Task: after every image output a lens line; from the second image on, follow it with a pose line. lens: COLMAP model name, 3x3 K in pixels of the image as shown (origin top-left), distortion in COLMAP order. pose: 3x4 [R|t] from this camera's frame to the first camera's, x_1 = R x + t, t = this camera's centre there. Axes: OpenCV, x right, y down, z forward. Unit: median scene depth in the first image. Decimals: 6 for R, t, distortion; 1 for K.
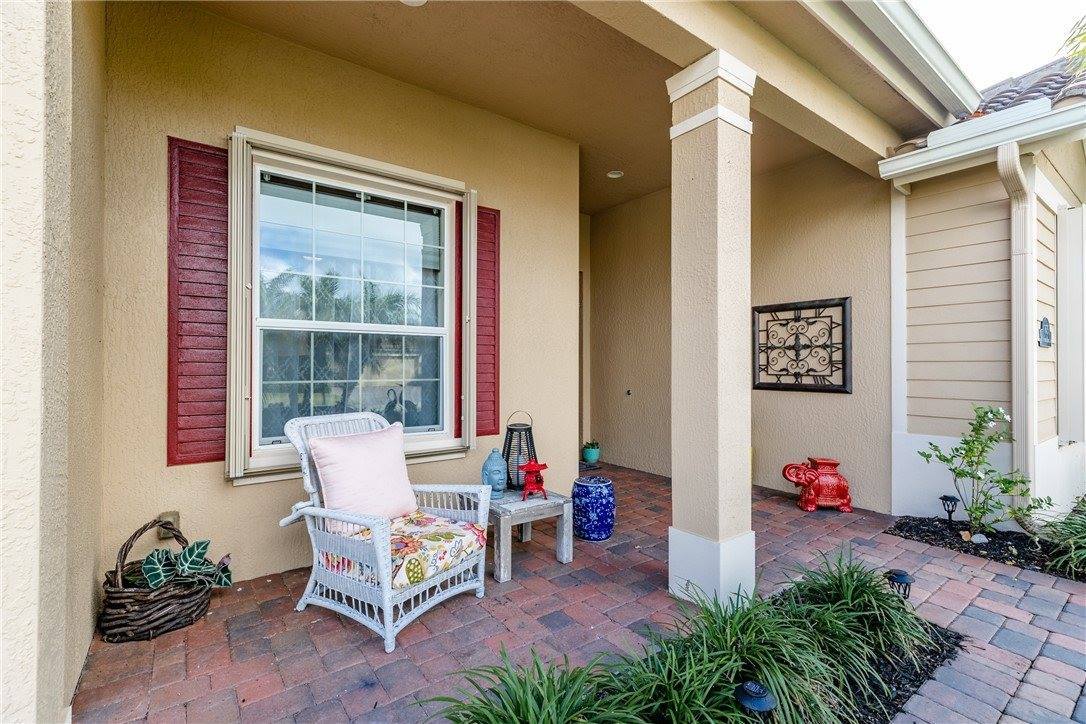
lens RADIAL K [[489.4, 0, 547.2], [0, 489.4, 361.2], [0, 0, 1]] dist [0.001852, 0.000034]
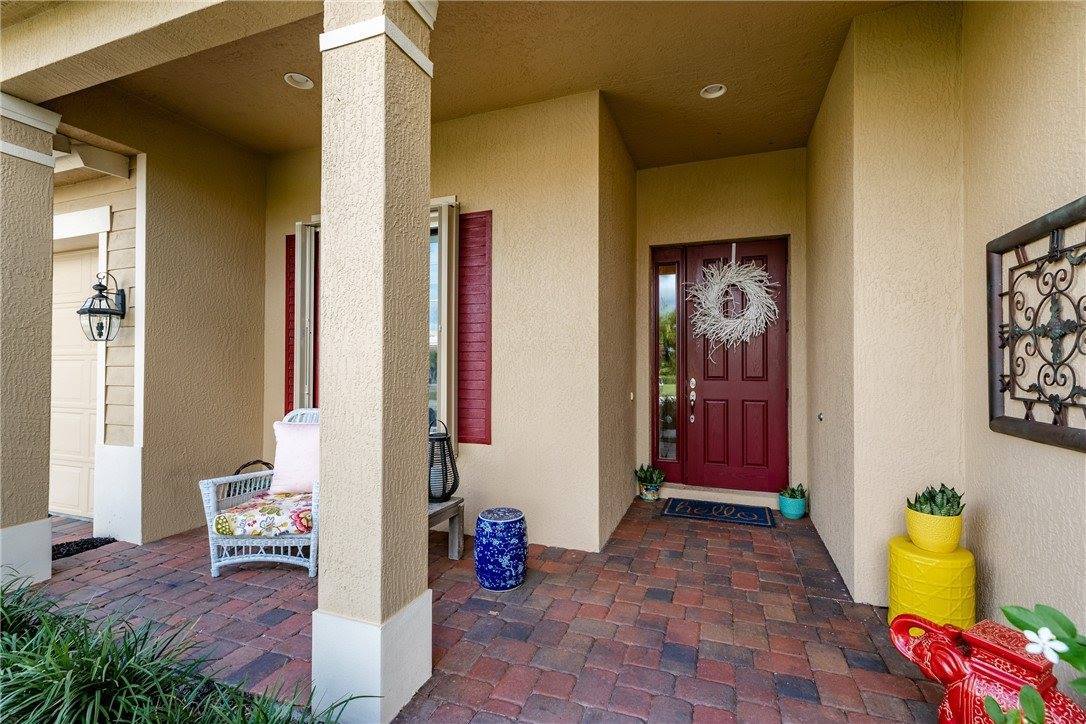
lens RADIAL K [[489.4, 0, 545.9], [0, 489.4, 363.4], [0, 0, 1]] dist [0.001852, 0.000034]
pose [[0.541848, -0.010141, -0.840416, 0.620497], [0.003527, 0.999946, -0.009792, 0.000050], [0.840469, 0.002341, 0.541854, 0.466610]]
